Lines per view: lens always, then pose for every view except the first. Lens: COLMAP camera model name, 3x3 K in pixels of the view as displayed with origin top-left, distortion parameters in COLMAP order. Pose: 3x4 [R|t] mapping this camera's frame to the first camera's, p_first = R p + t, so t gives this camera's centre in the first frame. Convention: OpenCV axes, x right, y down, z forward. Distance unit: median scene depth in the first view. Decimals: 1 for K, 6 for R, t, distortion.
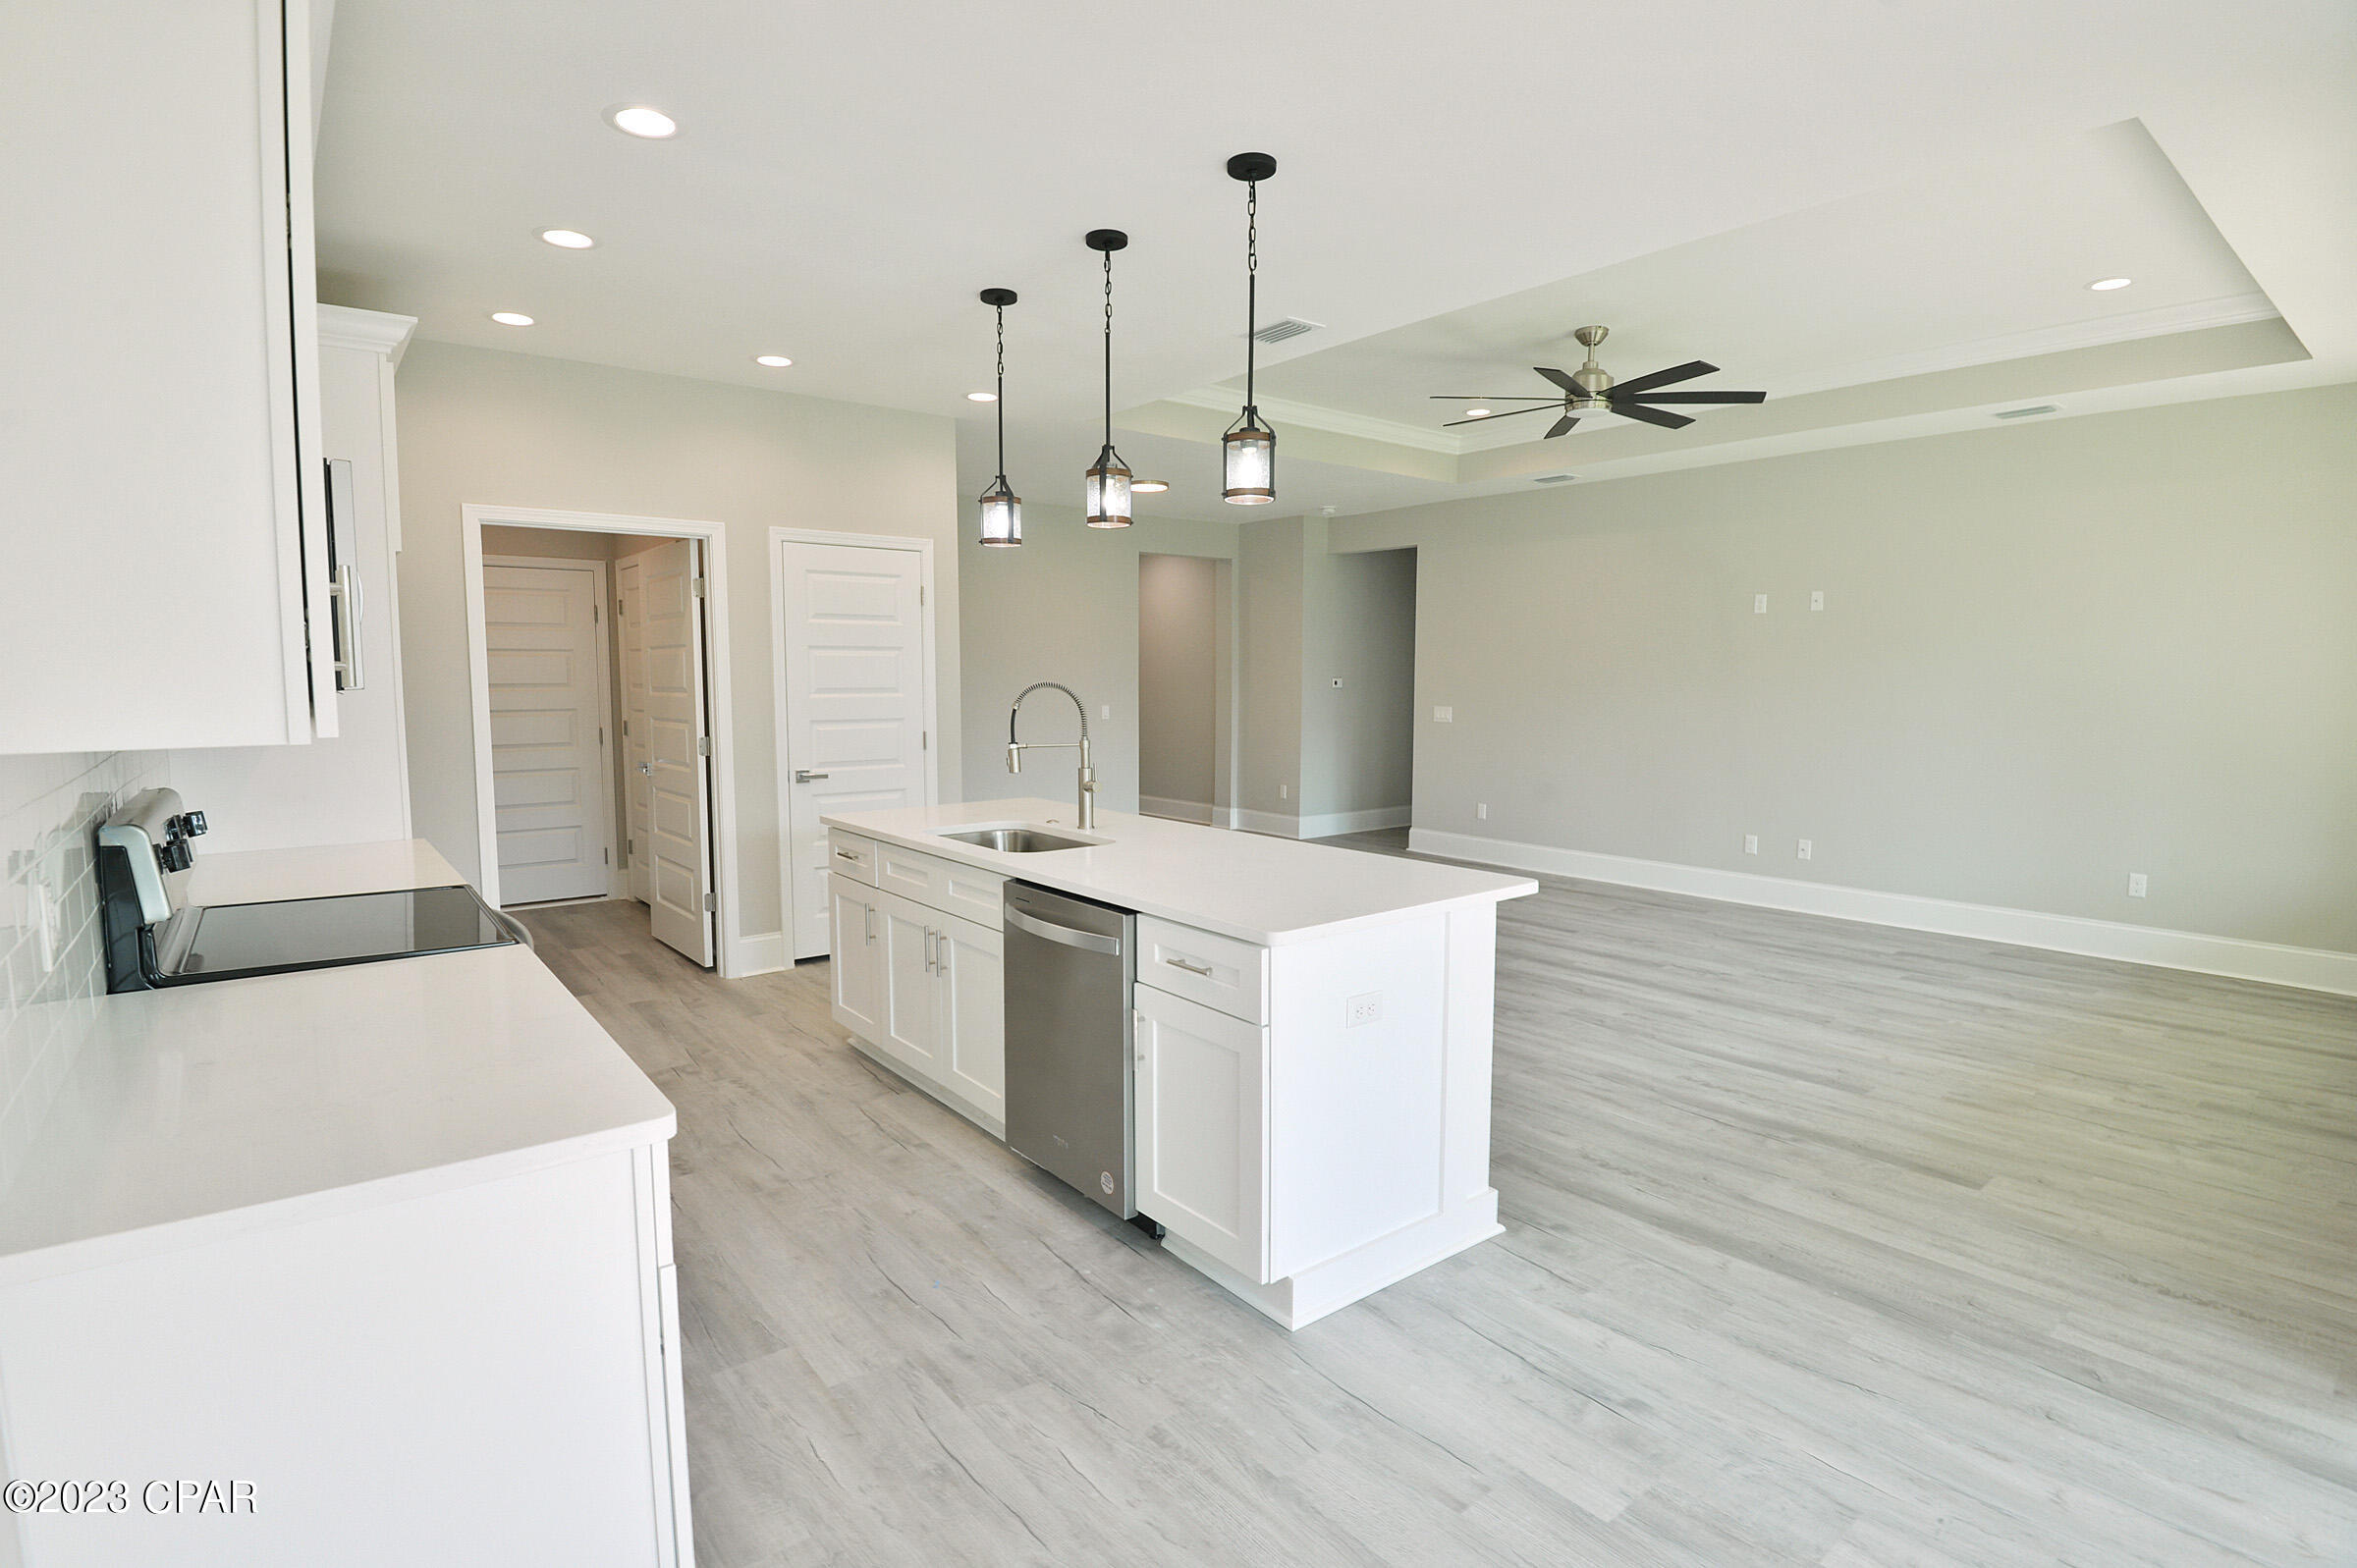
lens RADIAL K [[1137.4, 0, 1178.5], [0, 1137.4, 784.0], [0, 0, 1]] dist [0.028621, -0.065080]
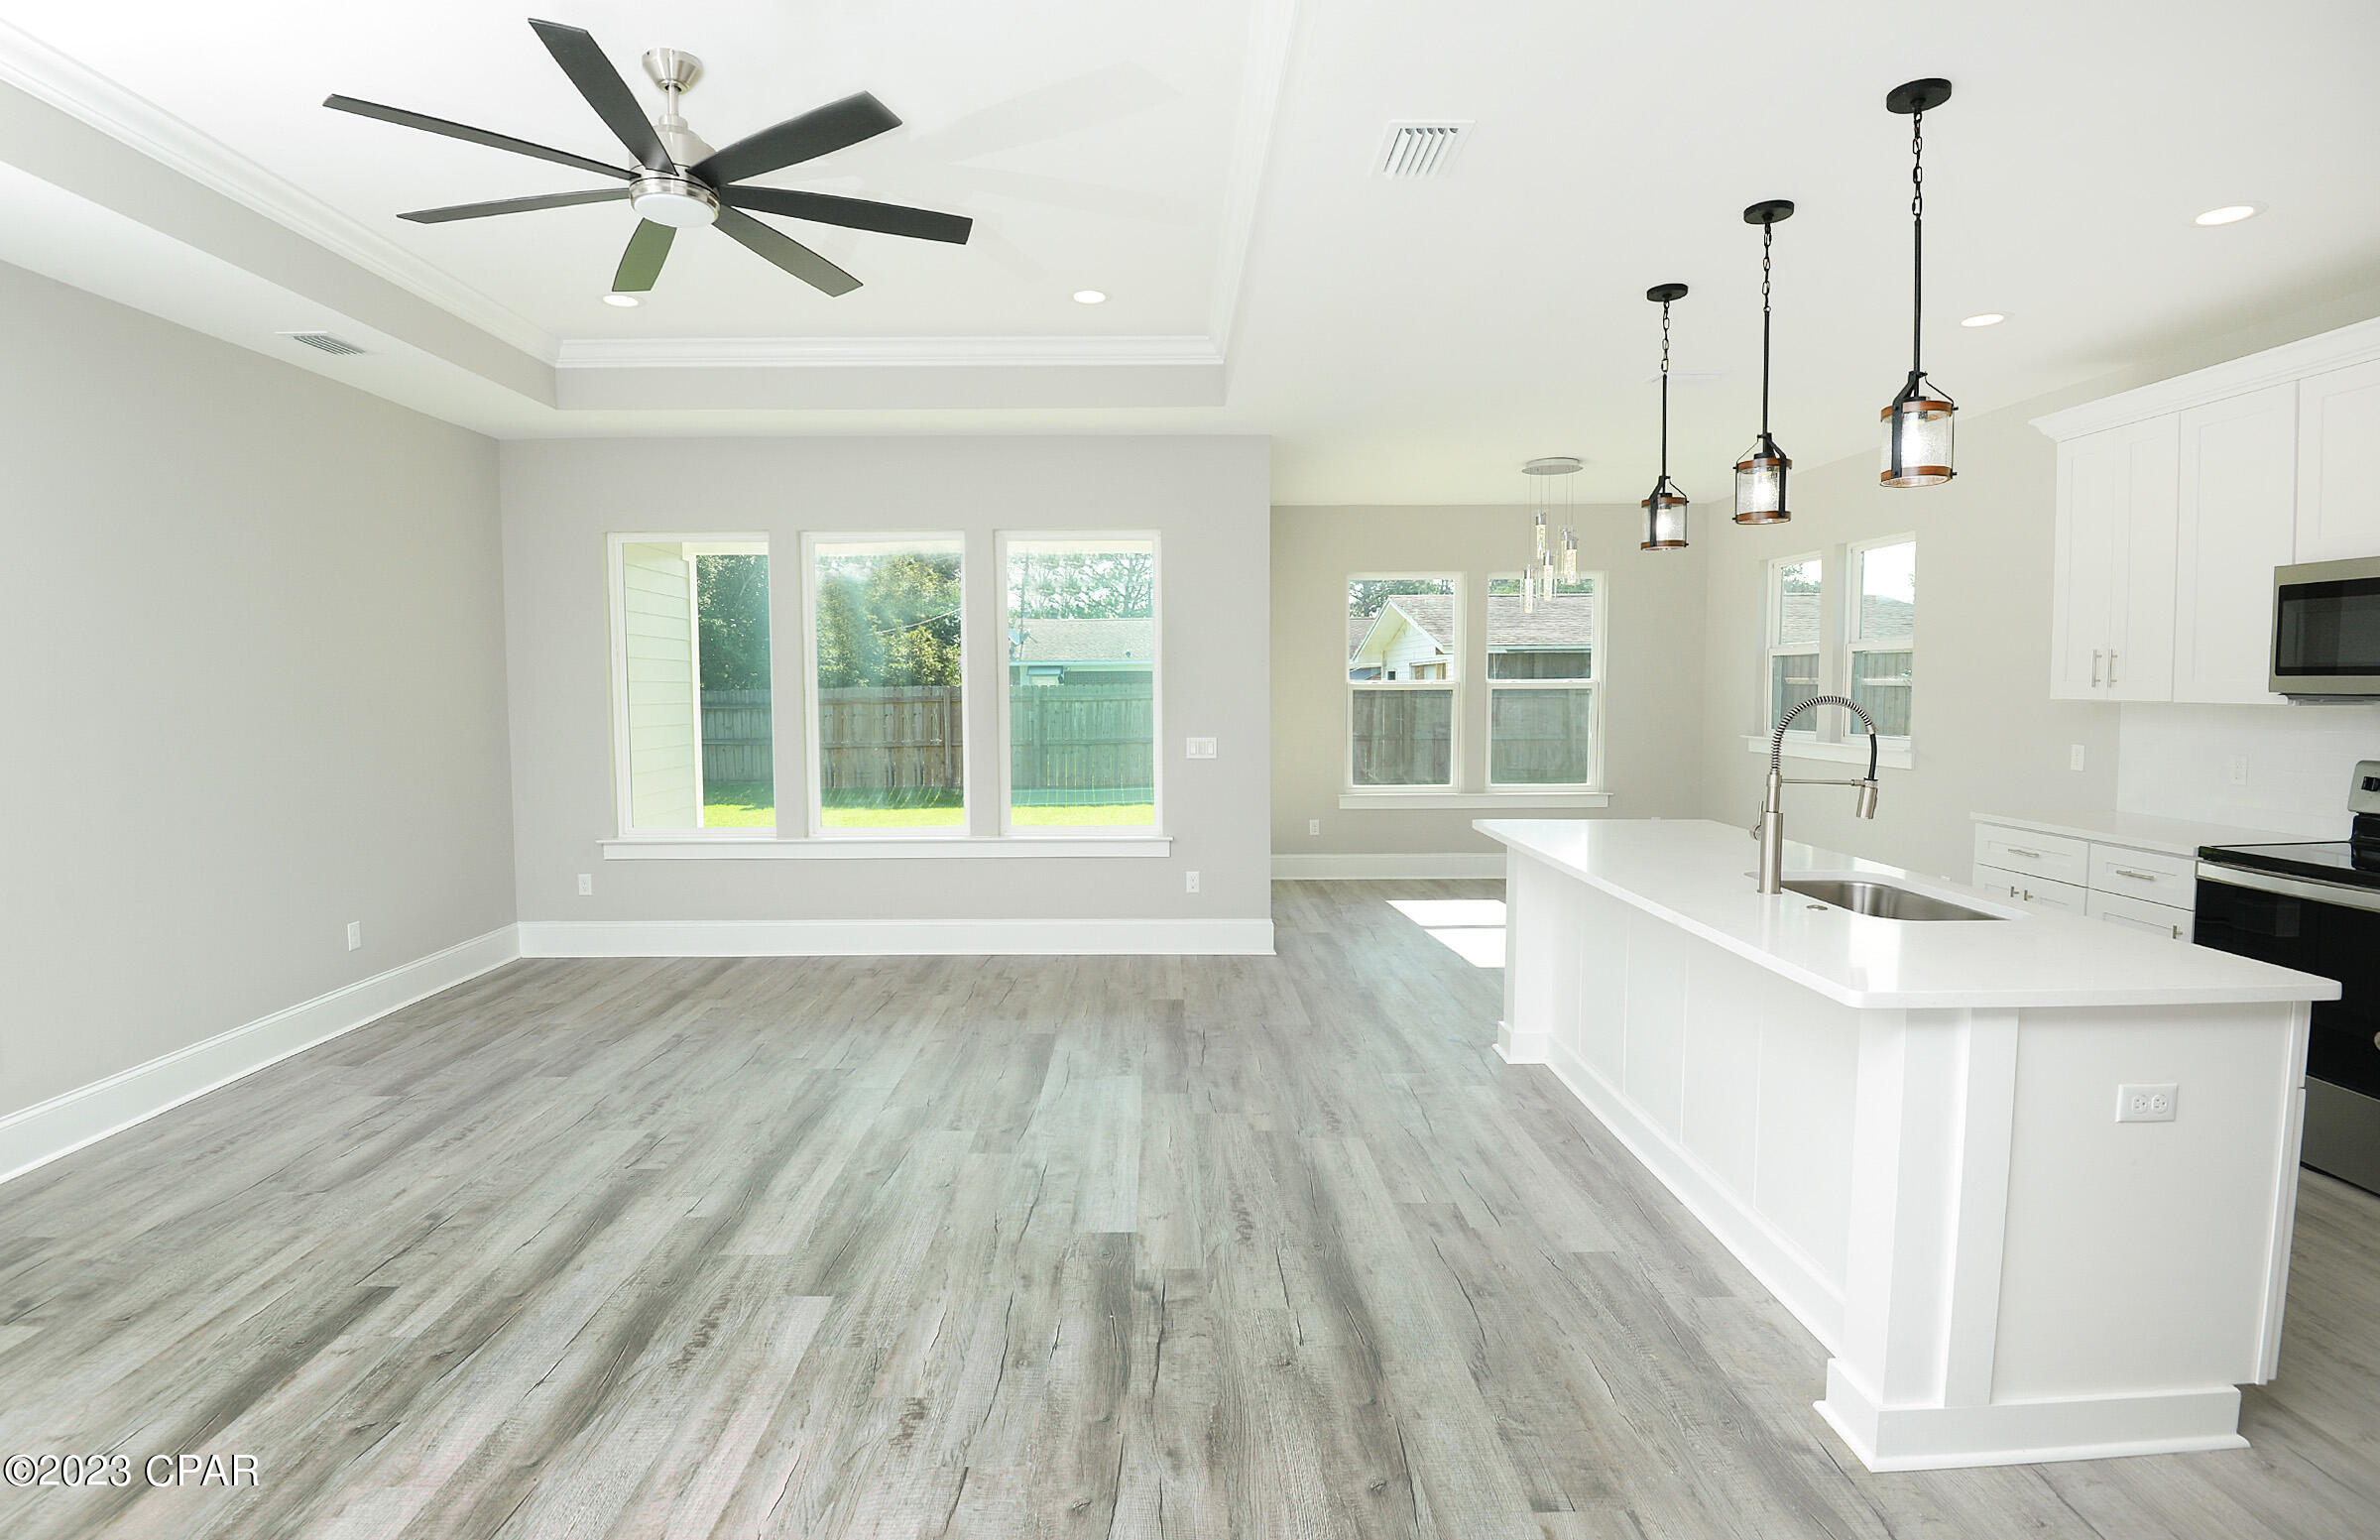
lens RADIAL K [[1140.8, 0, 1164.6], [0, 1140.8, 762.2], [0, 0, 1]] dist [-0.018123, -0.015697]
pose [[-0.786821, -0.038221, 0.615997, -0.205887], [0.064166, 0.987606, 0.143239, -0.162393], [-0.613837, 0.152229, -0.774616, 1.651485]]
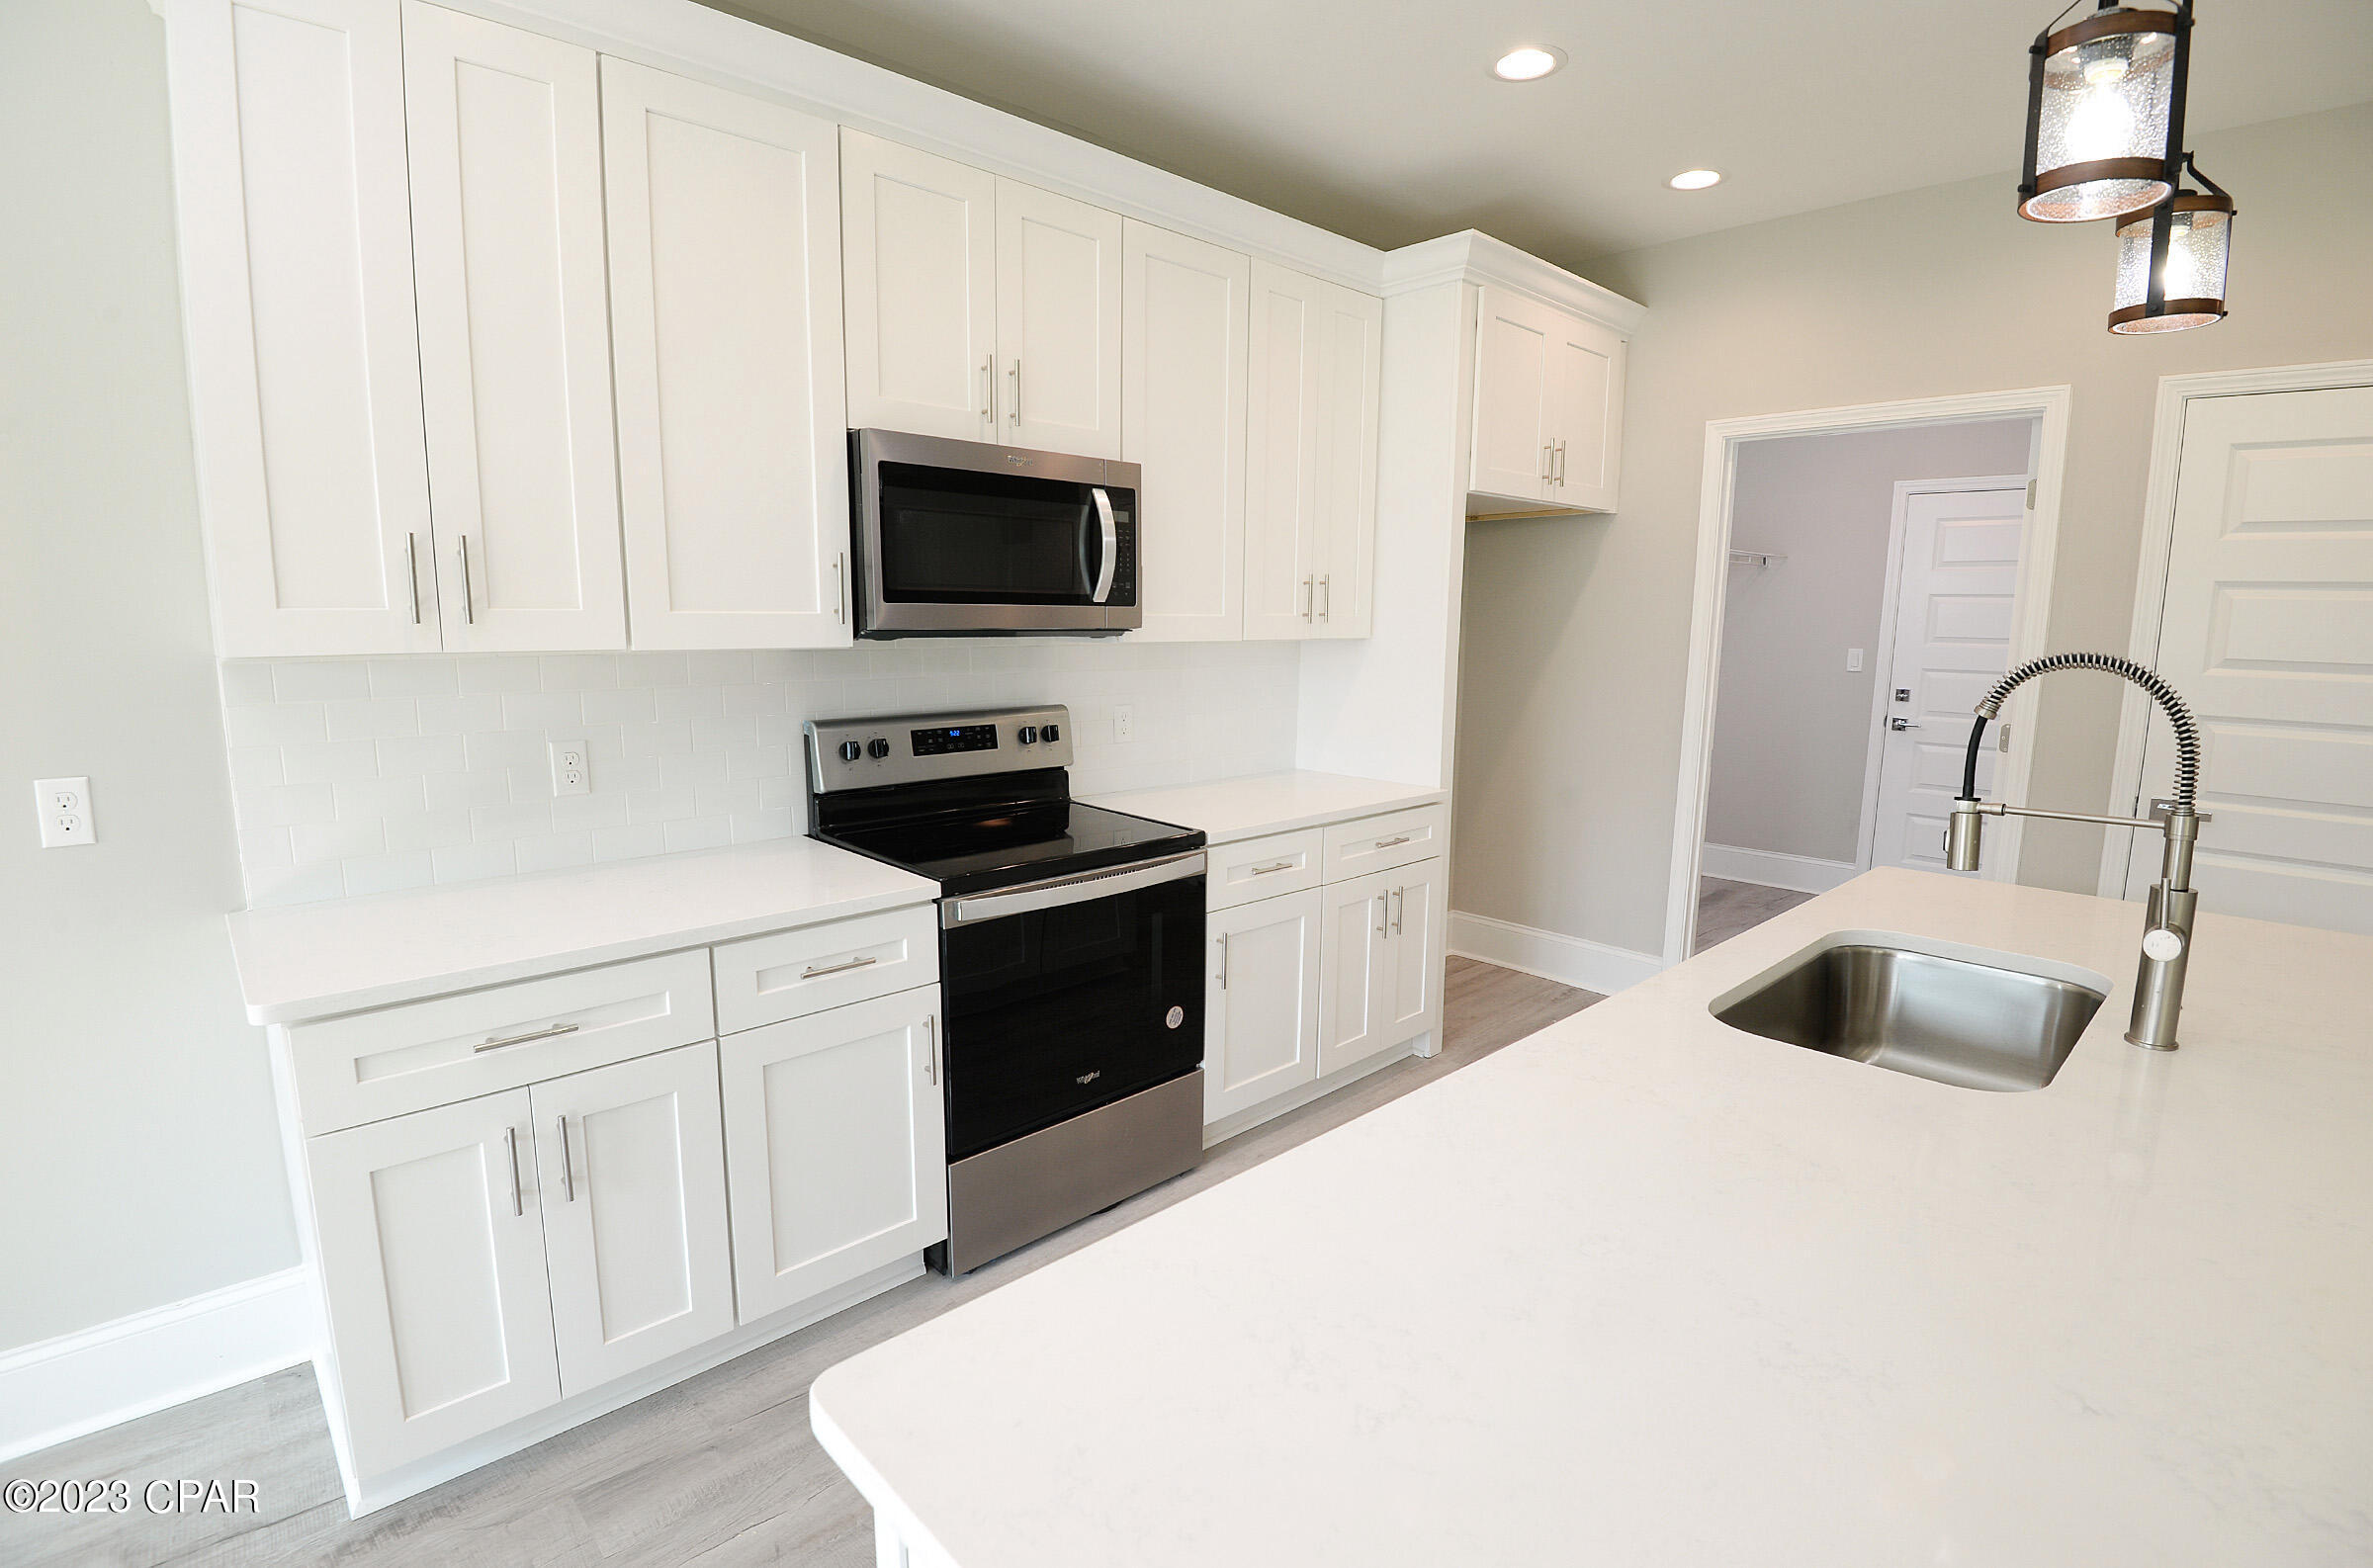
lens RADIAL K [[1109.7, 0, 1175.8], [0, 1109.7, 782.2], [0, 0, 1]] dist [0.000159, -0.032542]
pose [[0.083112, 0.149622, -0.985244, 0.213460], [-0.102957, 0.984663, 0.140848, -0.058548], [0.991207, 0.089732, 0.097242, 0.577140]]
